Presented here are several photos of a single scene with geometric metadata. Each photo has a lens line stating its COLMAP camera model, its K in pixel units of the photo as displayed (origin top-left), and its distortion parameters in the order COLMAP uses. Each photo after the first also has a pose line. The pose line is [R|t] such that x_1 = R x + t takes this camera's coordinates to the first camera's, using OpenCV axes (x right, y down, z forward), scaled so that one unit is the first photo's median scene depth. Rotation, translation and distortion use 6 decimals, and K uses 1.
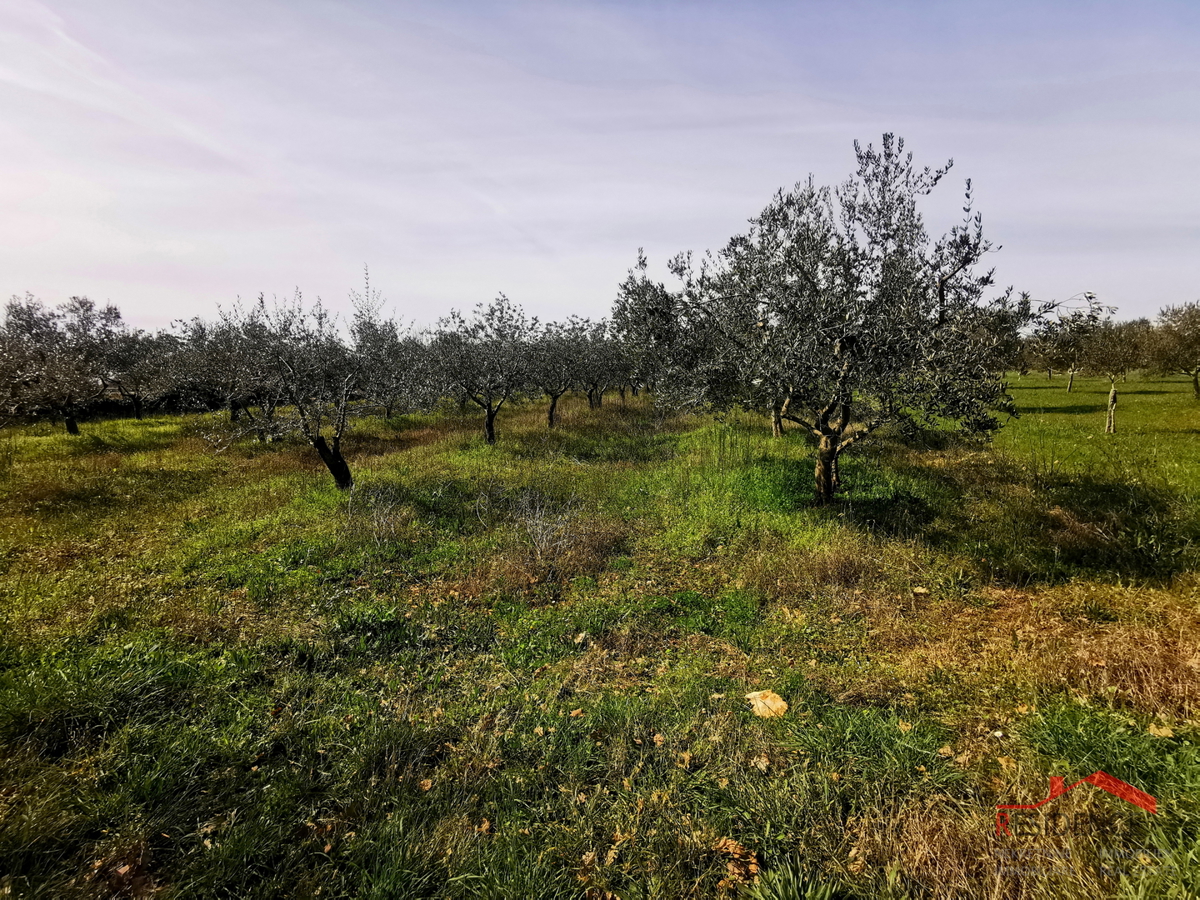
lens RADIAL K [[544.3, 0, 604.5], [0, 544.3, 447.0], [0, 0, 1]] dist [-0.014749, 0.011829]
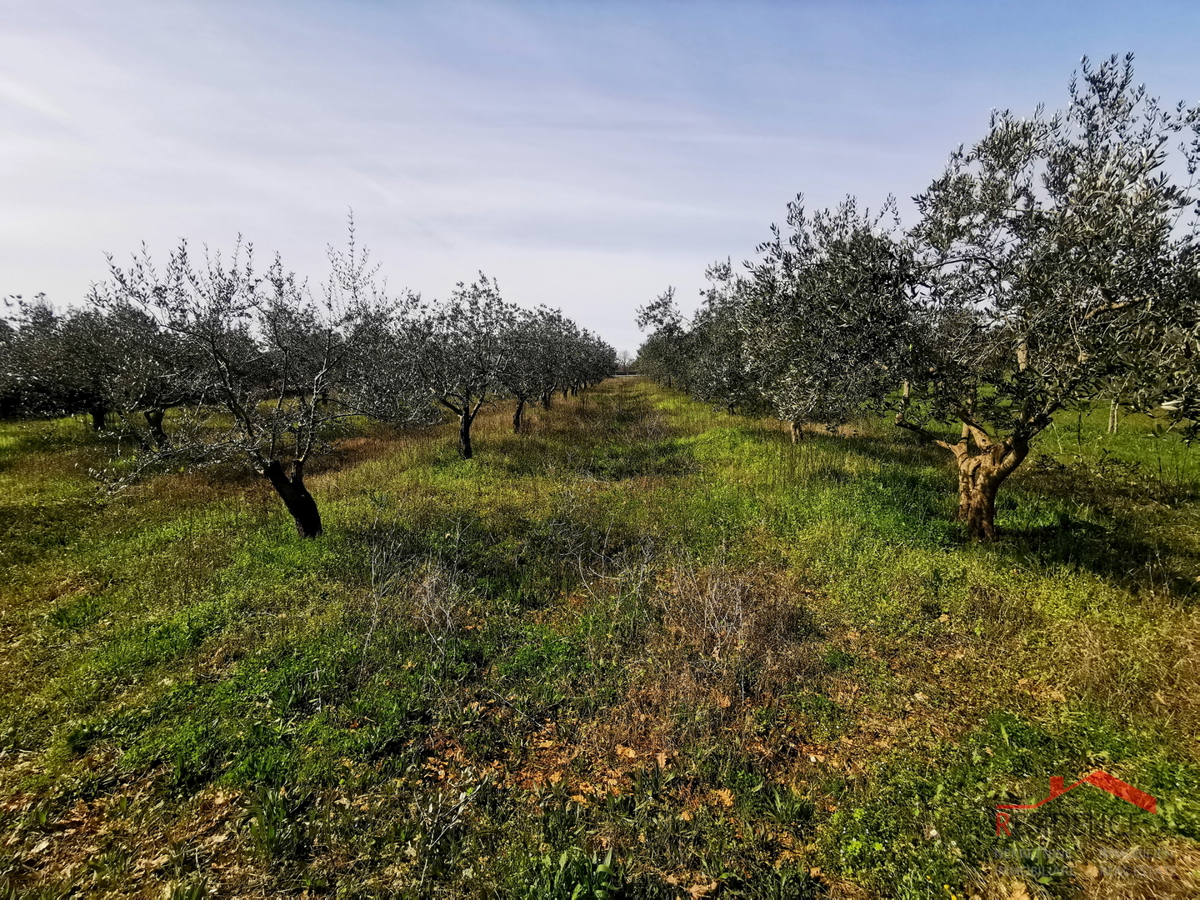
lens RADIAL K [[544.3, 0, 604.5], [0, 544.3, 447.0], [0, 0, 1]] dist [-0.014749, 0.011829]
pose [[0.986190, -0.019723, 0.164439, -0.143690], [0.019344, 0.999805, 0.003909, -0.020341], [-0.164484, -0.000674, 0.986380, 0.163694]]
